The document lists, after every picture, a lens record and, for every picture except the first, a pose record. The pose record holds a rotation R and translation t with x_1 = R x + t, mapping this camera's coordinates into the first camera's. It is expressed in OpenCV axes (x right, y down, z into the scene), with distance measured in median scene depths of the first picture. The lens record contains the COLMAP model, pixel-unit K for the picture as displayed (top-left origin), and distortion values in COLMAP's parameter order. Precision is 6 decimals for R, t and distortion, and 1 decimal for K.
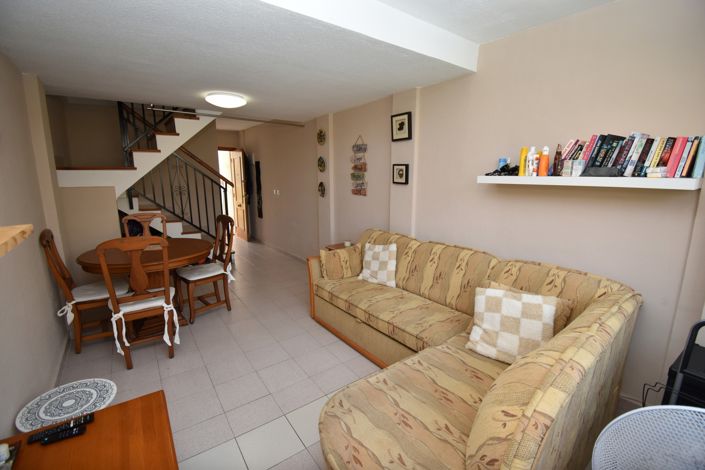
lens RADIAL K [[311.6, 0, 354.4], [0, 311.6, 234.0], [0, 0, 1]] dist [0.028347, -0.027654]
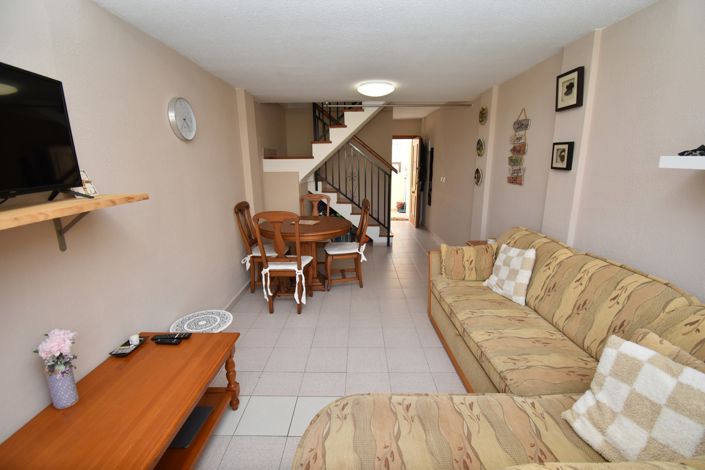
lens RADIAL K [[311.6, 0, 354.4], [0, 311.6, 234.0], [0, 0, 1]] dist [0.028347, -0.027654]
pose [[0.801452, 0.122860, -0.585304, 0.215883], [-0.101109, 0.992419, 0.069869, -0.014307], [0.589451, 0.003183, 0.807798, 0.126511]]
